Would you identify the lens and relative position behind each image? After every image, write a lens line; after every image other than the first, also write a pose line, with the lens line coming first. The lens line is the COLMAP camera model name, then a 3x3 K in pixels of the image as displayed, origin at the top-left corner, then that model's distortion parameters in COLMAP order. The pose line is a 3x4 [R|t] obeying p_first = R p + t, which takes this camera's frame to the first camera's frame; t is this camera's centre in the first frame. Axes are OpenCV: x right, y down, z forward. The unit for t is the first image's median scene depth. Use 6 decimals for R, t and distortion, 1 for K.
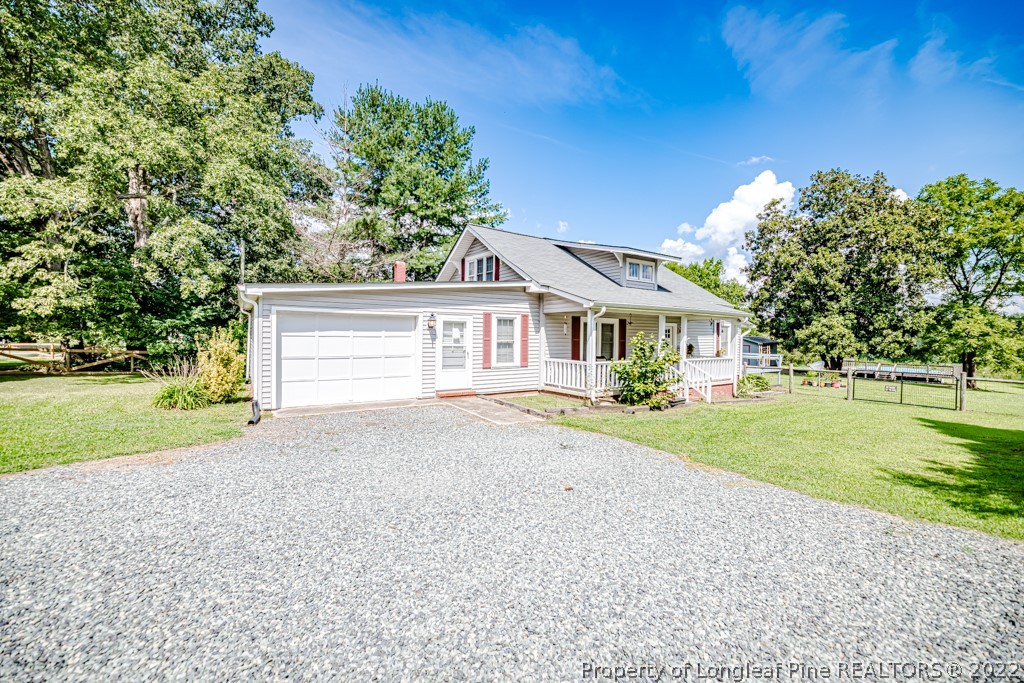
lens RADIAL K [[418.1, 0, 509.6], [0, 418.1, 342.6], [0, 0, 1]] dist [-0.002020, -0.000009]
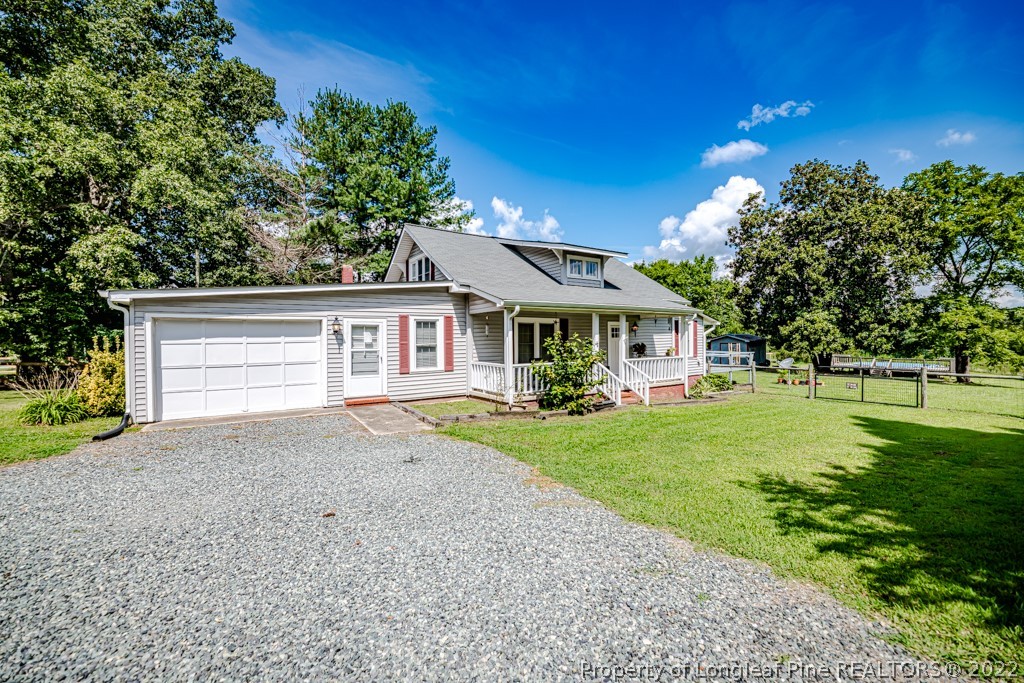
lens RADIAL K [[418.1, 0, 512.0], [0, 418.1, 341.4], [0, 0, 1]] dist [-0.002020, -0.000009]
pose [[0.999581, -0.022756, -0.017895, 0.154319], [0.022549, 0.999677, -0.011714, 0.003628], [0.018156, 0.011306, 0.999771, 0.041271]]
